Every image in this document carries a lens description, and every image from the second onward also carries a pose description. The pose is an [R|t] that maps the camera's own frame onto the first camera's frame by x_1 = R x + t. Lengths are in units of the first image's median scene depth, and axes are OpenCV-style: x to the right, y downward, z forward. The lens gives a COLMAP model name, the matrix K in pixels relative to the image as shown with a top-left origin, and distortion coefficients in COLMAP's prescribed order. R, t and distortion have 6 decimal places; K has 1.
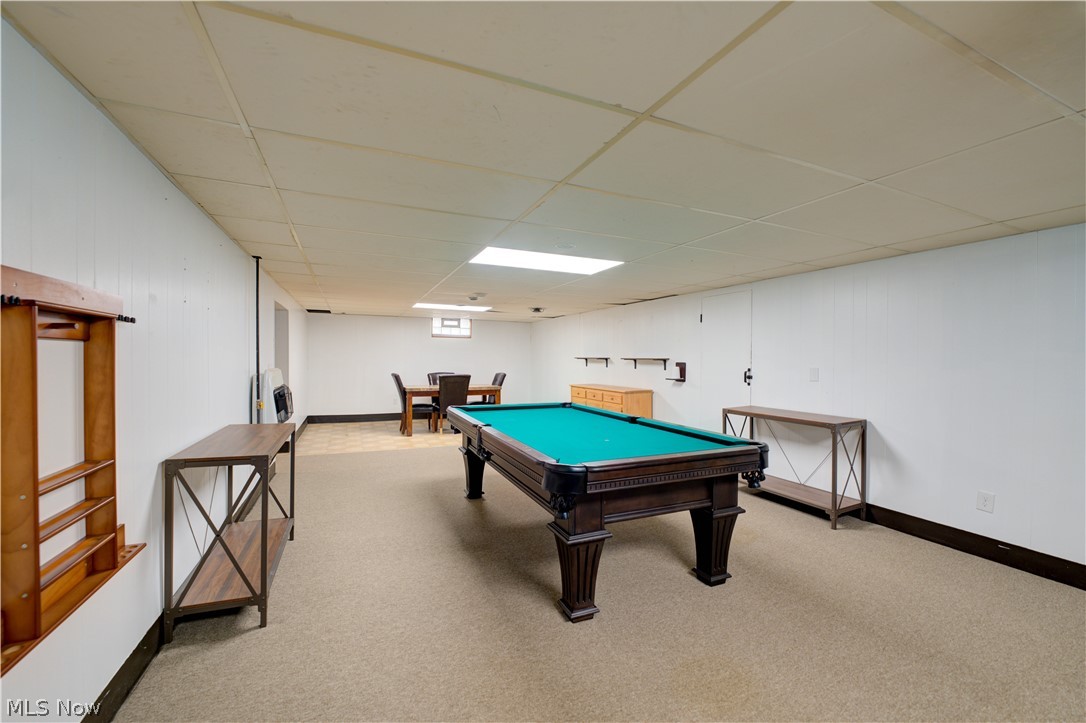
lens RADIAL K [[434.9, 0, 536.0], [0, 434.9, 358.8], [0, 0, 1]] dist [-0.016851, 0.000466]
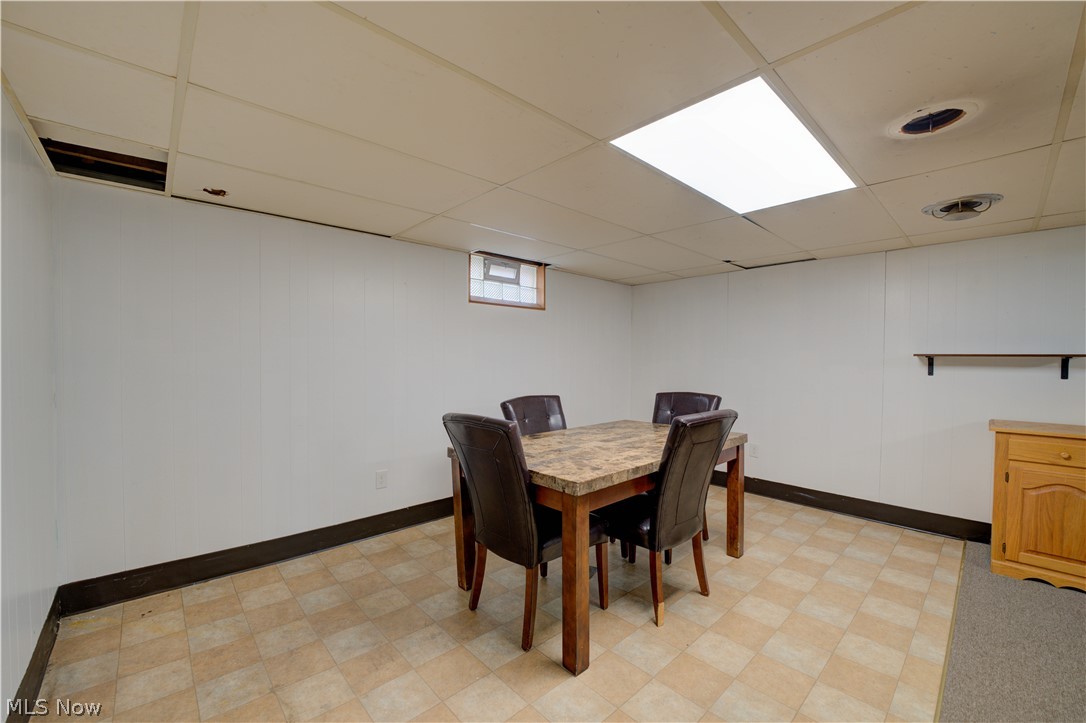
lens RADIAL K [[434.9, 0, 533.9], [0, 434.9, 362.2], [0, 0, 1]] dist [-0.016851, 0.000466]
pose [[0.944921, -0.009884, 0.327148, -0.312574], [0.005484, 0.999882, 0.014372, -0.002319], [-0.327252, -0.011786, 0.944864, 0.612997]]
